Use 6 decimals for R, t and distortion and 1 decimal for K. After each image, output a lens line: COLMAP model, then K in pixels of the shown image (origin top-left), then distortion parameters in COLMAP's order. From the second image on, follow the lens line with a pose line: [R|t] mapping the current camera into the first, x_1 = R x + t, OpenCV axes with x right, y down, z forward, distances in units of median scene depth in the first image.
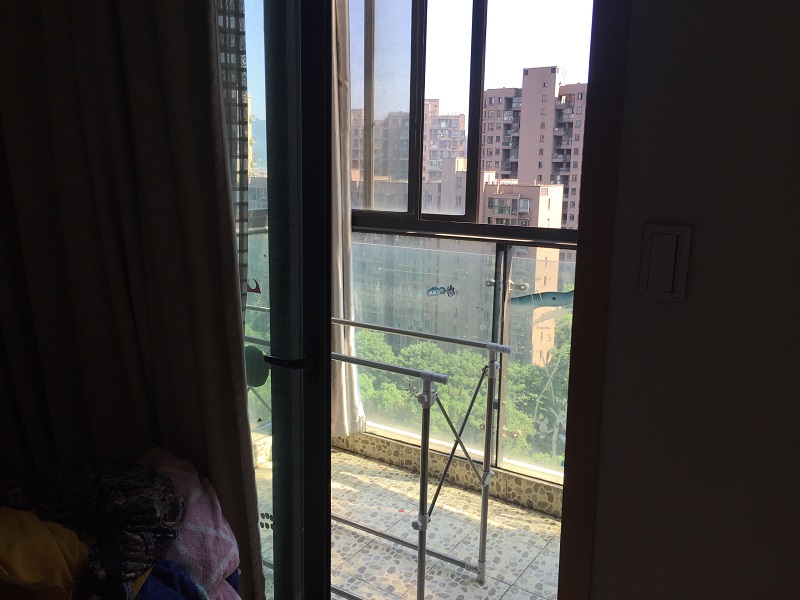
lens RADIAL K [[678.0, 0, 397.8], [0, 678.0, 297.2], [0, 0, 1]] dist [-0.000614, -0.000601]
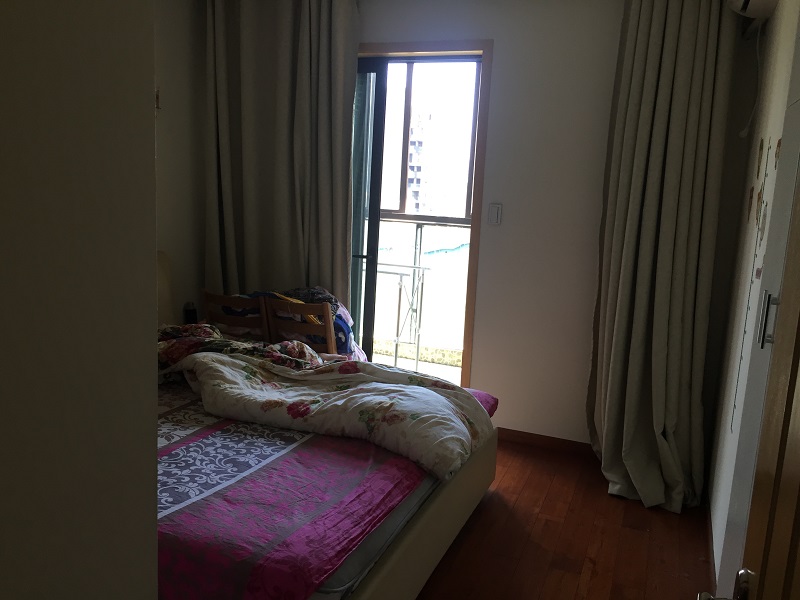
lens RADIAL K [[678.0, 0, 400.4], [0, 678.0, 303.0], [0, 0, 1]] dist [-0.000614, -0.000601]
pose [[0.974778, -0.005586, 0.223109, -0.325089], [0.007514, 0.999941, -0.007794, 0.157264], [-0.223052, 0.009274, 0.974762, -0.860915]]
